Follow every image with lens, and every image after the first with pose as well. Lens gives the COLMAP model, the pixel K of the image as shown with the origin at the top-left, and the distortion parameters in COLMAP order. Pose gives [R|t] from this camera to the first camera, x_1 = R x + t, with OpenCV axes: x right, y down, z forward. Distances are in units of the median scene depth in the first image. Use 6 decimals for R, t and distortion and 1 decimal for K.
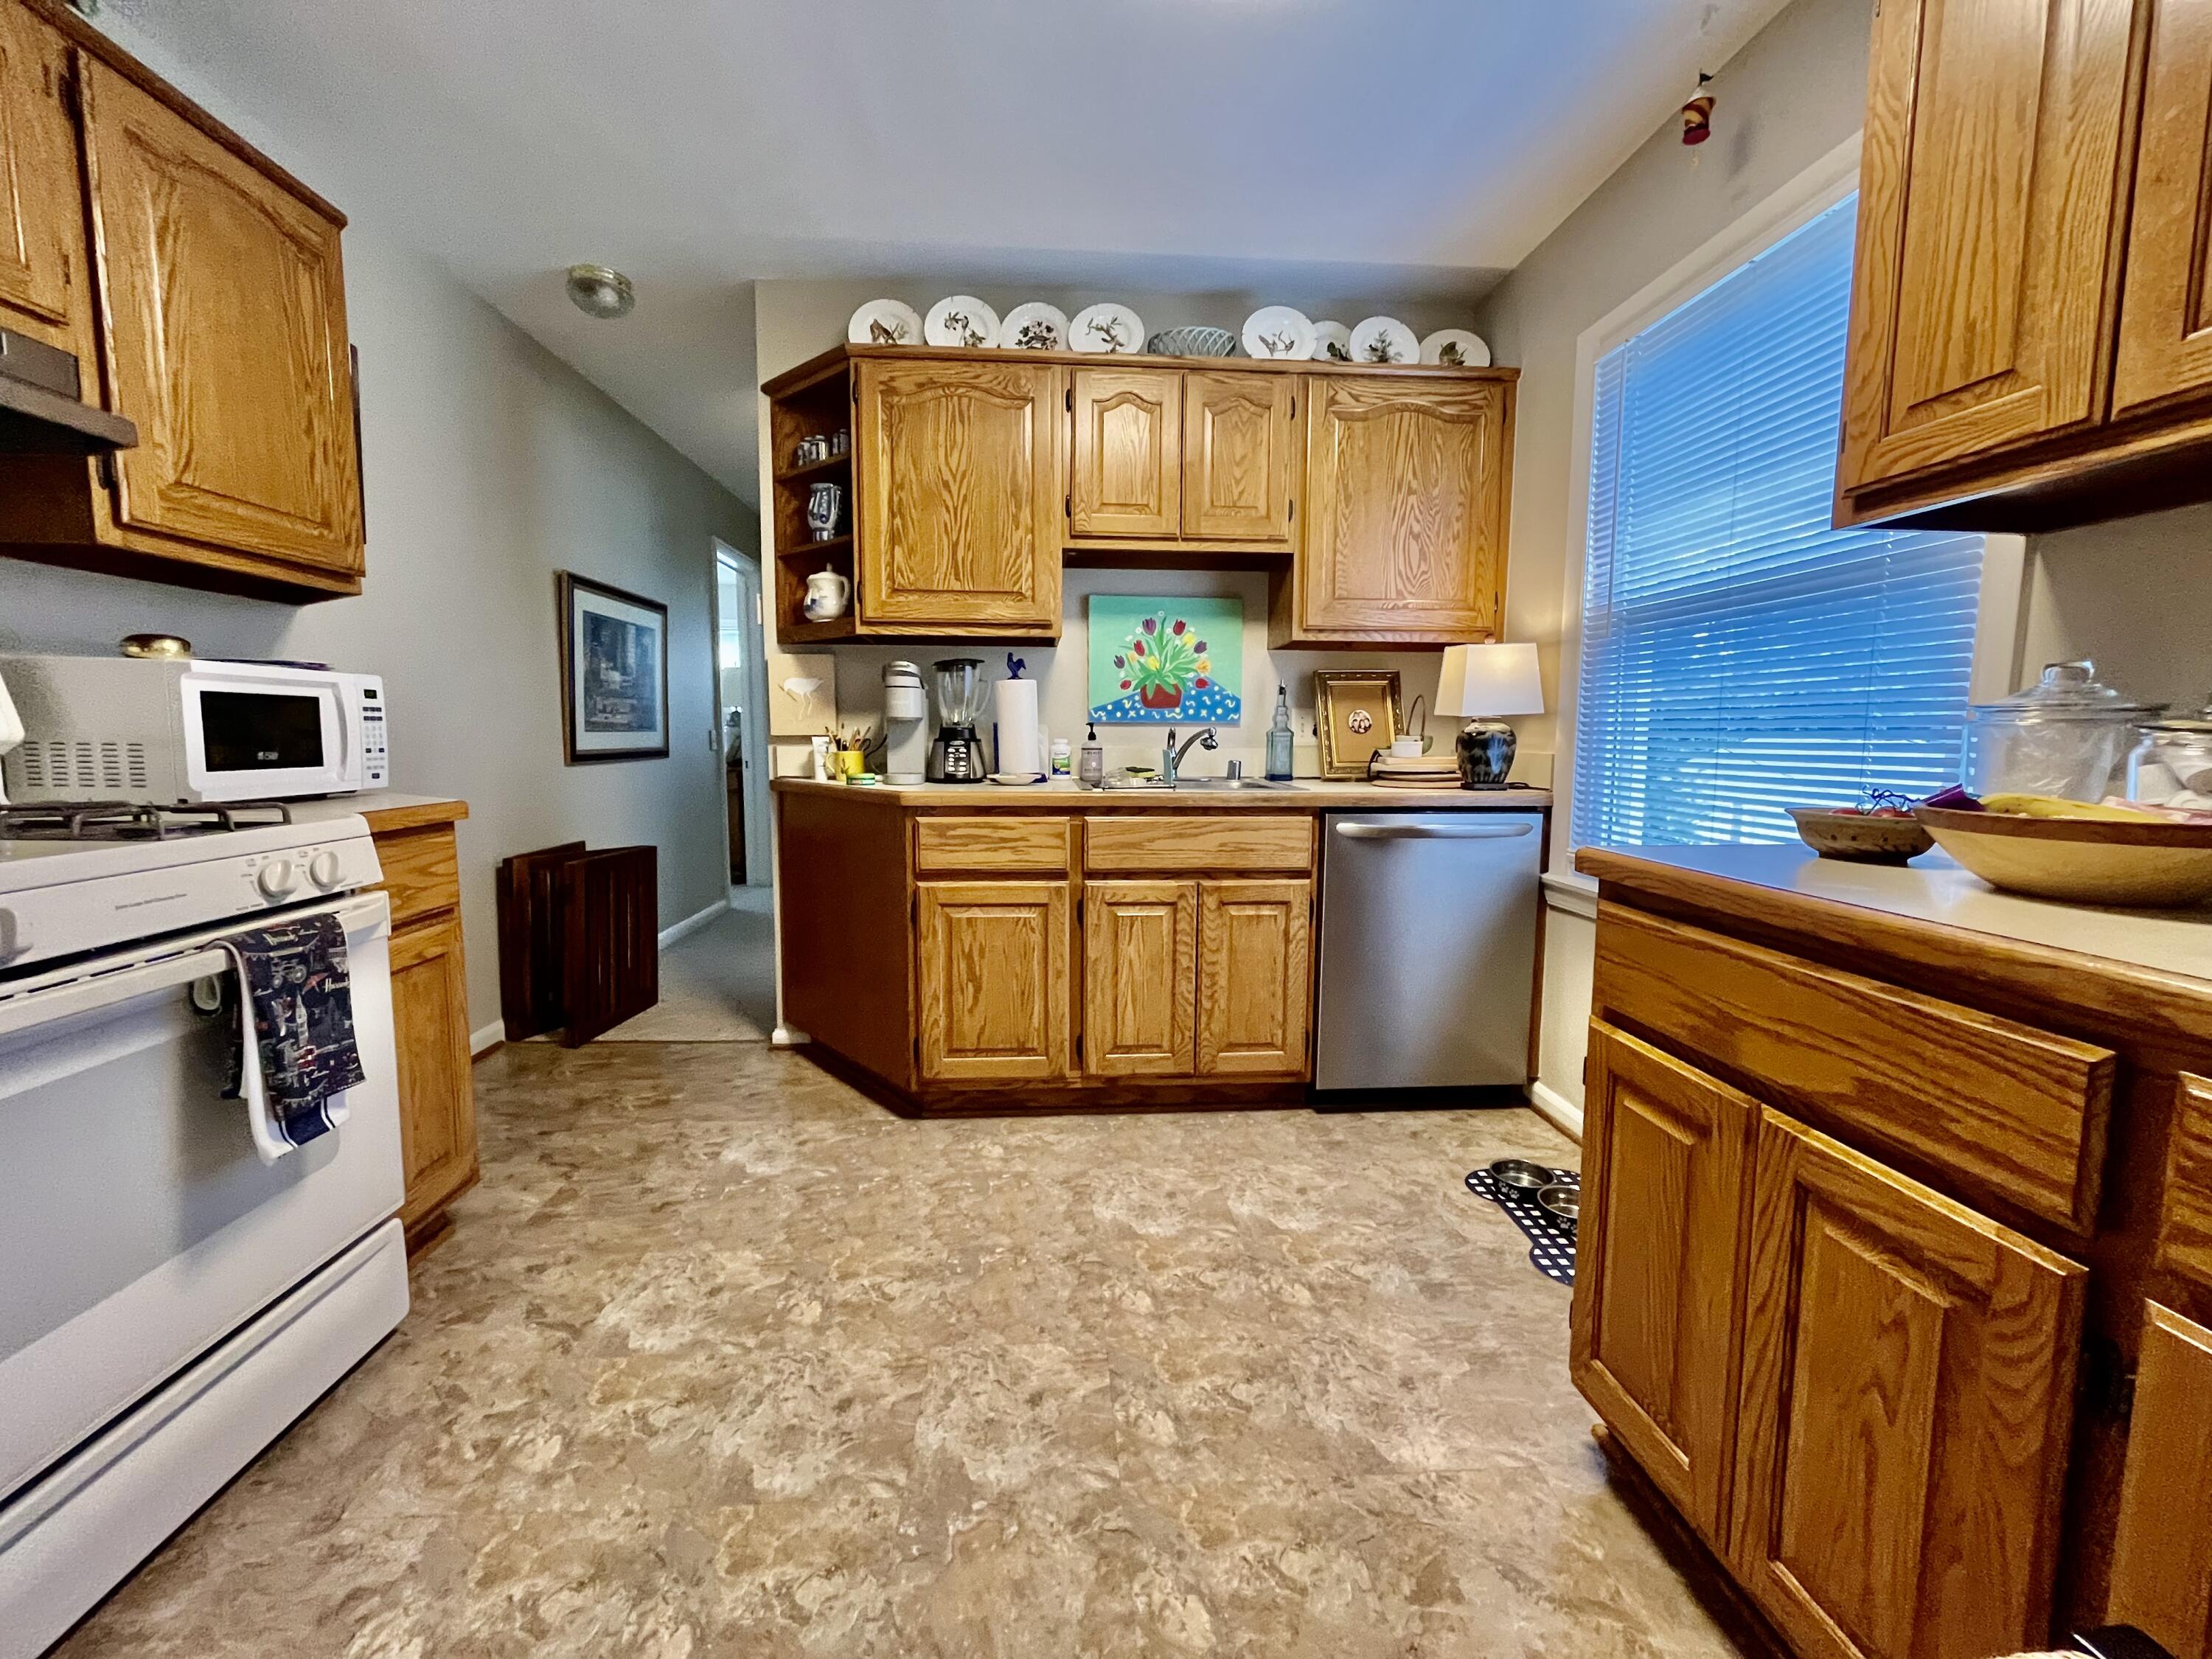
lens RADIAL K [[890.3, 0, 1102.3], [0, 890.3, 821.9], [0, 0, 1]] dist [-0.003082, 0.000023]
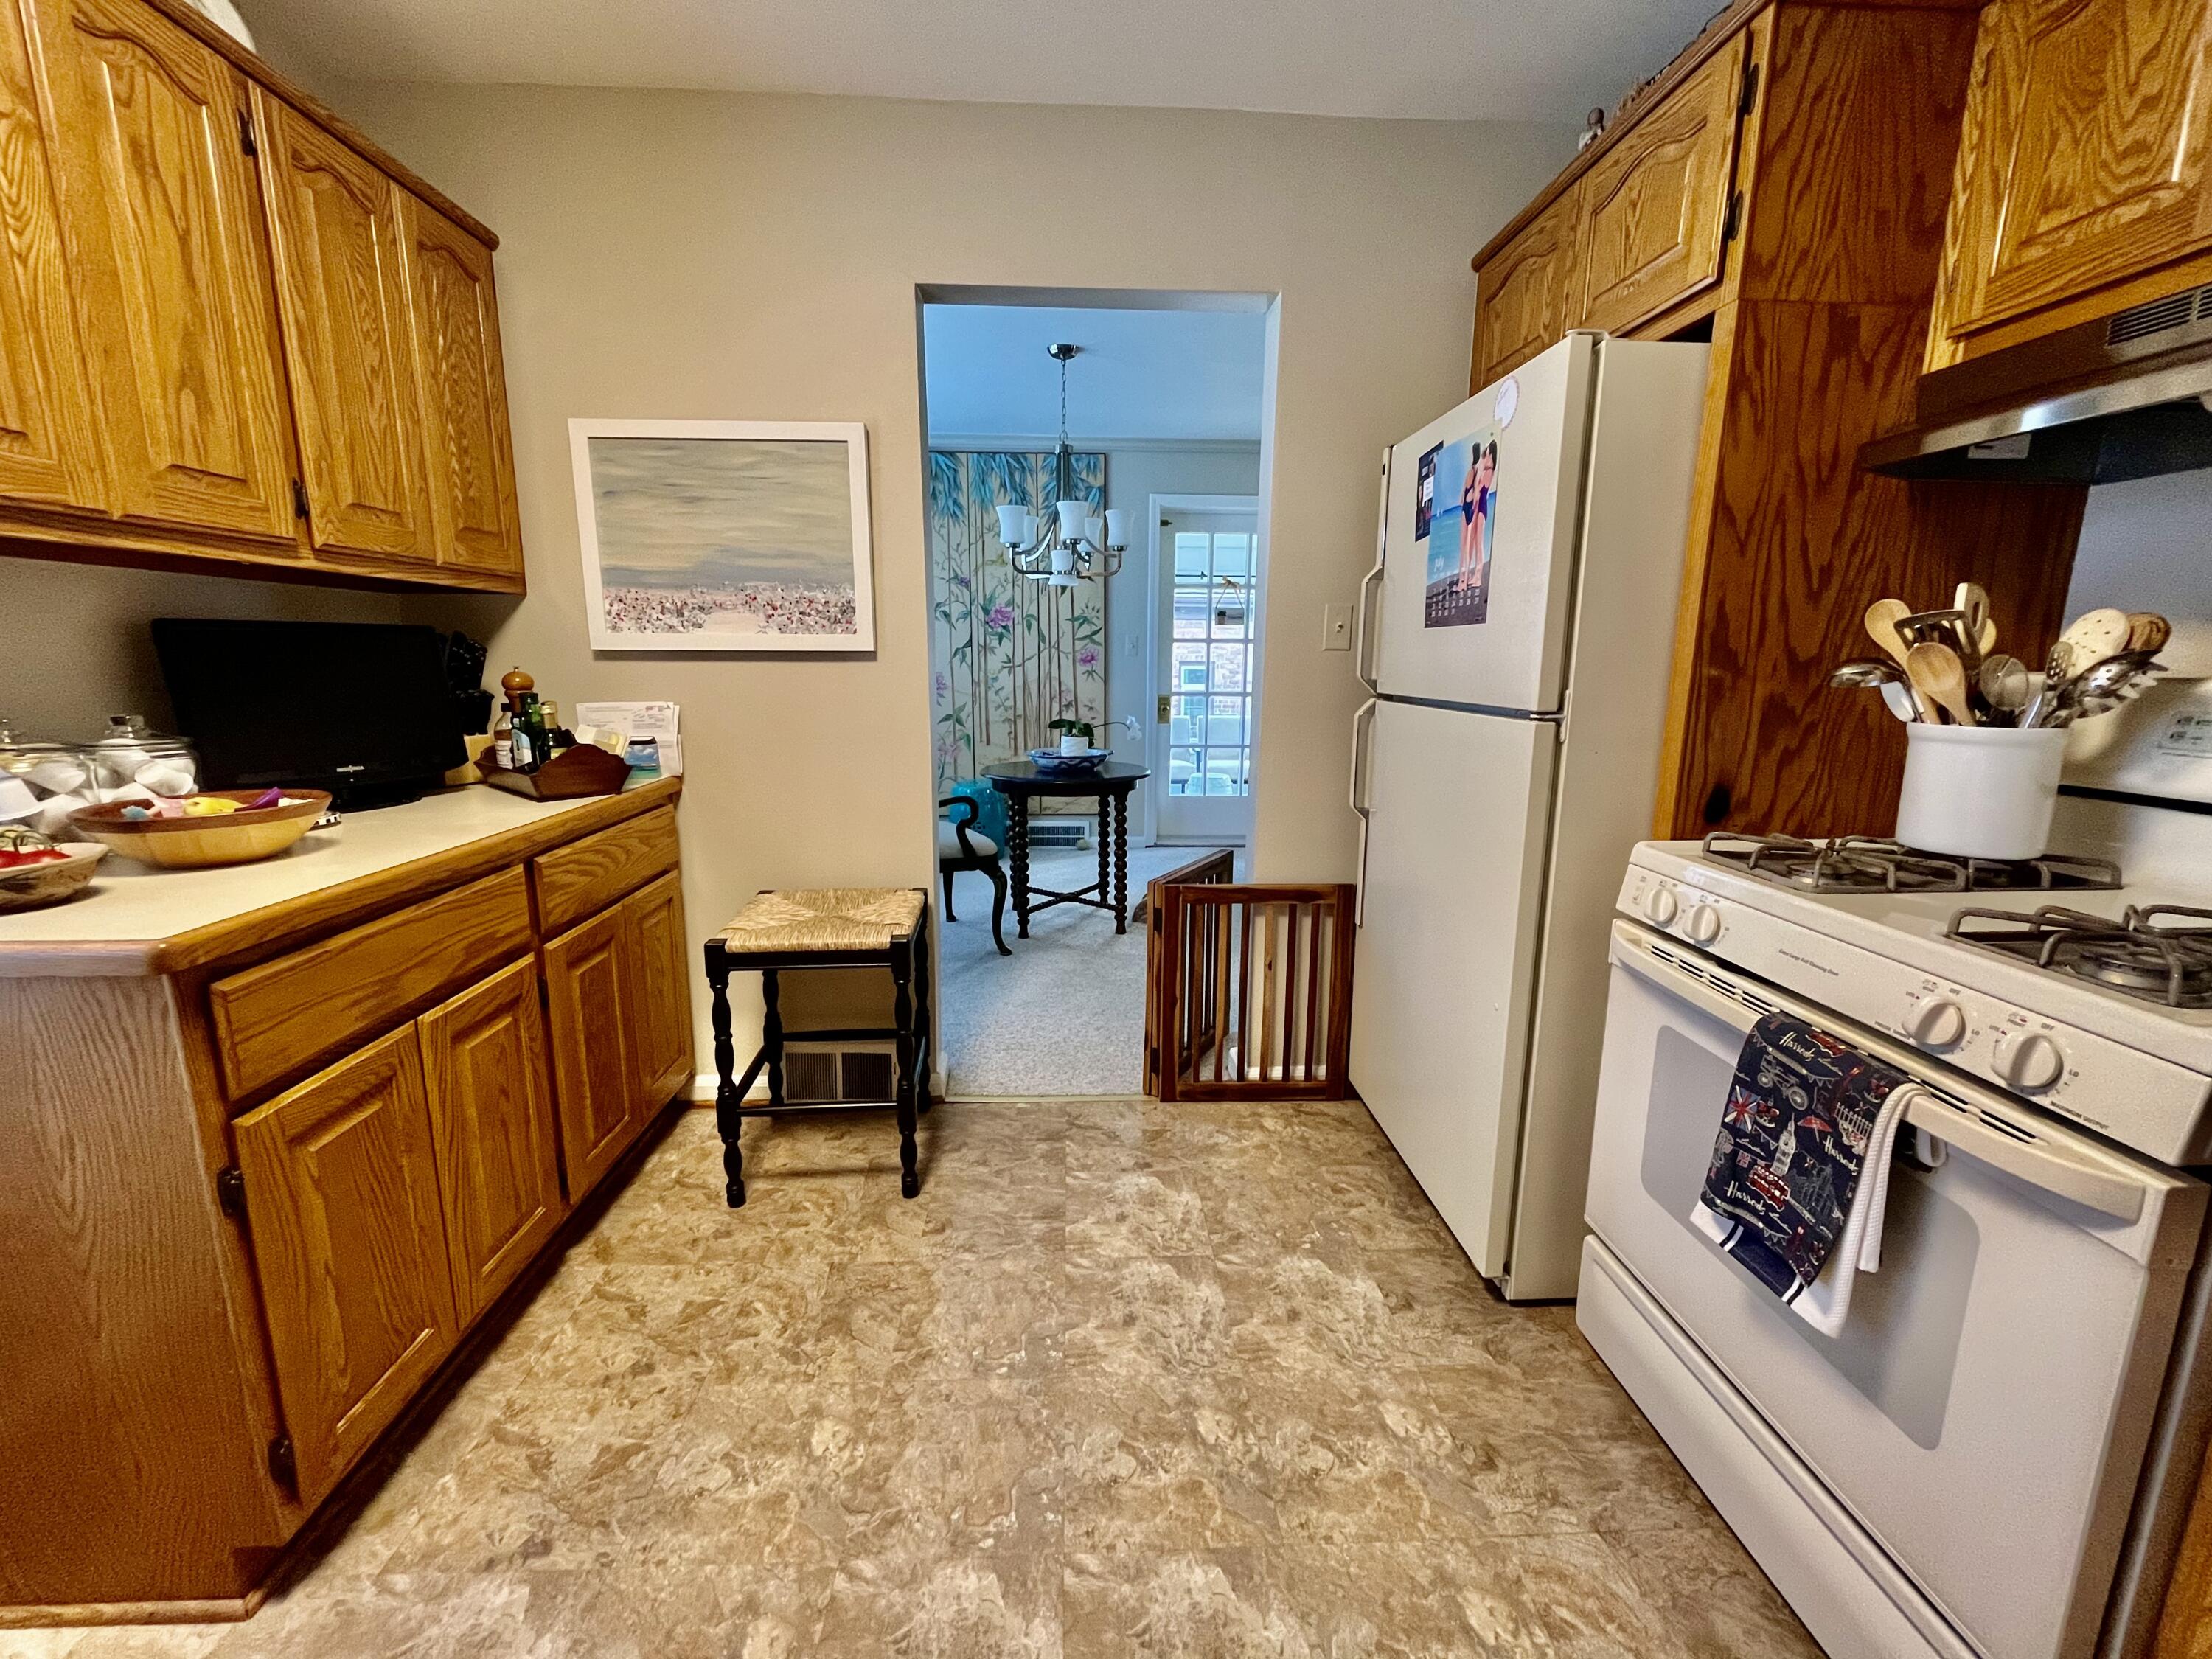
lens RADIAL K [[890.3, 0, 1101.8], [0, 890.3, 822.9], [0, 0, 1]] dist [-0.003082, 0.000023]
pose [[-0.999585, -0.017062, 0.023189, -0.159408], [-0.009772, 0.958725, 0.284168, -0.170761], [-0.027081, 0.283824, -0.958494, 0.990444]]
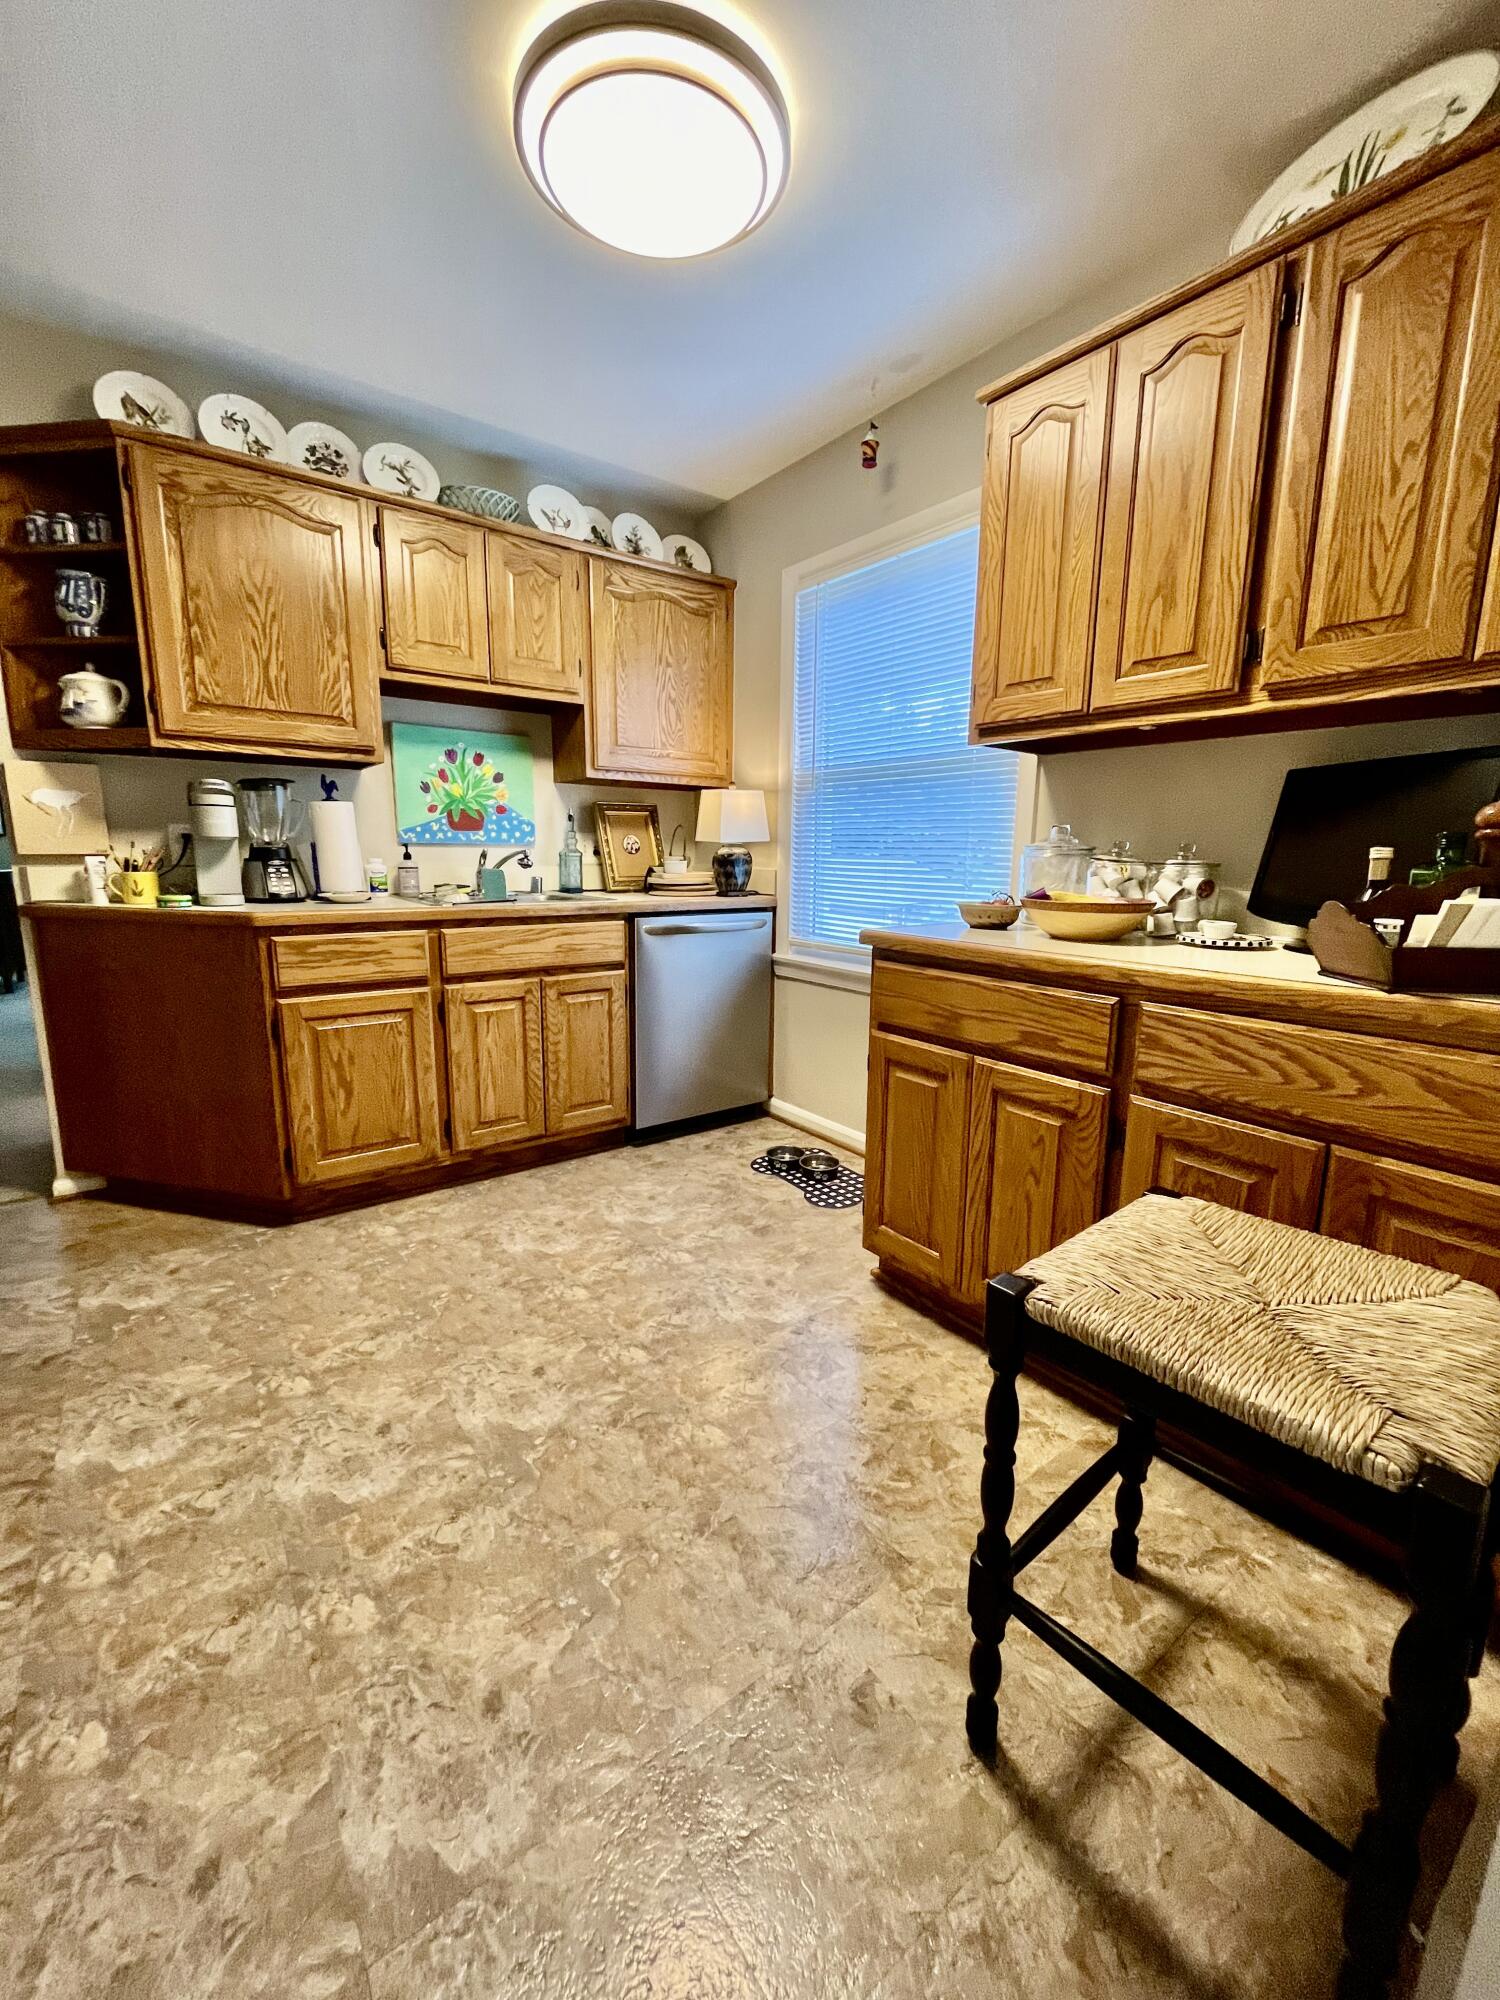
lens RADIAL K [[805.0, 0, 757.6], [0, 805.0, 998.1], [0, 0, 1]] dist [-0.003082, 0.000023]
pose [[0.839117, -0.092277, 0.536067, -0.259295], [0.046031, 0.994017, 0.099054, -0.001189], [-0.542000, -0.058442, 0.838344, -0.091868]]
